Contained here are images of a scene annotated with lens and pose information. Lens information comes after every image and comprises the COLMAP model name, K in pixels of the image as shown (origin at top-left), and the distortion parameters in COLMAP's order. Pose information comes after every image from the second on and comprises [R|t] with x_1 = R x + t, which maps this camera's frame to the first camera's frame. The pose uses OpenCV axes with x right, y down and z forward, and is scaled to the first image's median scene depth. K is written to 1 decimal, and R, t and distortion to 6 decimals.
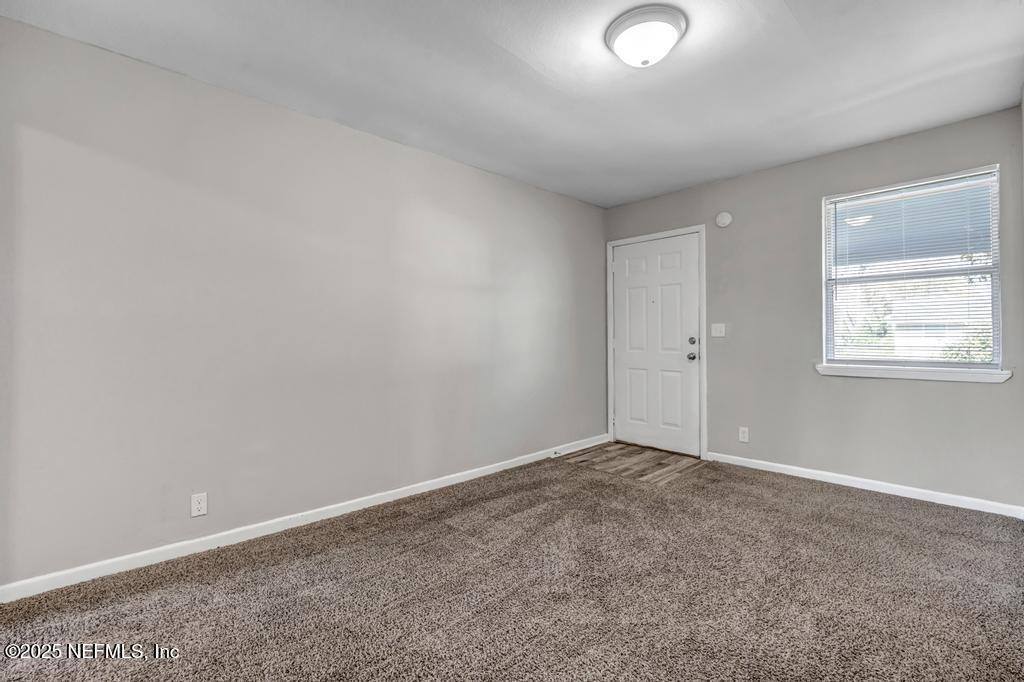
lens RADIAL K [[450.9, 0, 511.3], [0, 450.9, 338.7], [0, 0, 1]] dist [-0.014637, 0.001341]
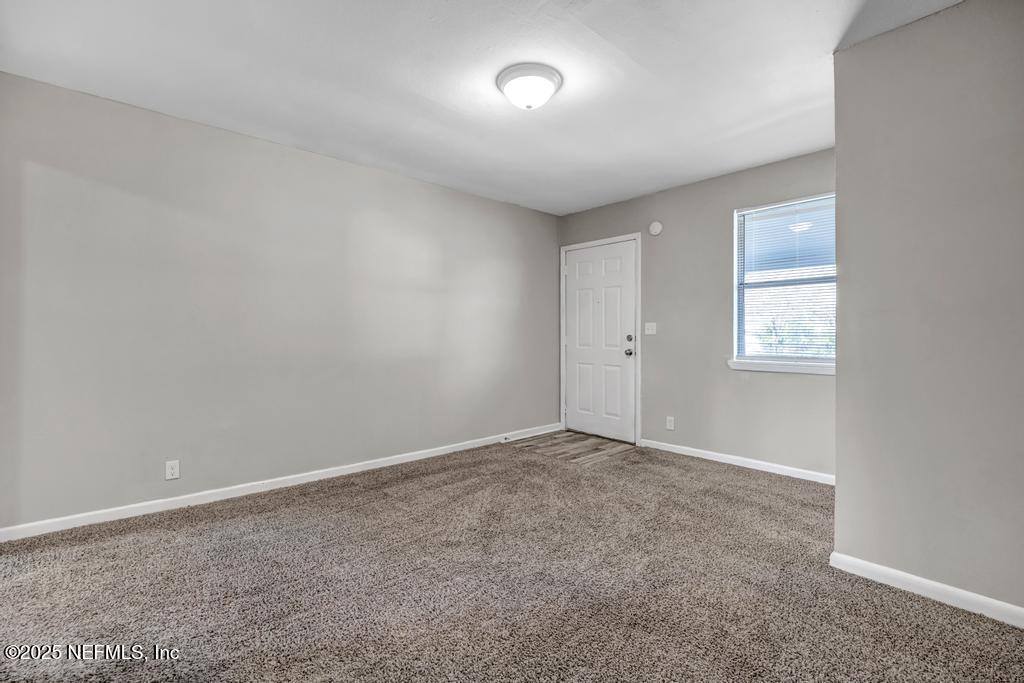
lens RADIAL K [[450.9, 0, 513.2], [0, 450.9, 338.6], [0, 0, 1]] dist [-0.014637, 0.001341]
pose [[0.999800, 0.007675, -0.018449, 0.200752], [-0.007572, 0.999956, 0.005618, 0.002537], [0.018492, -0.005477, 0.999814, -0.155803]]
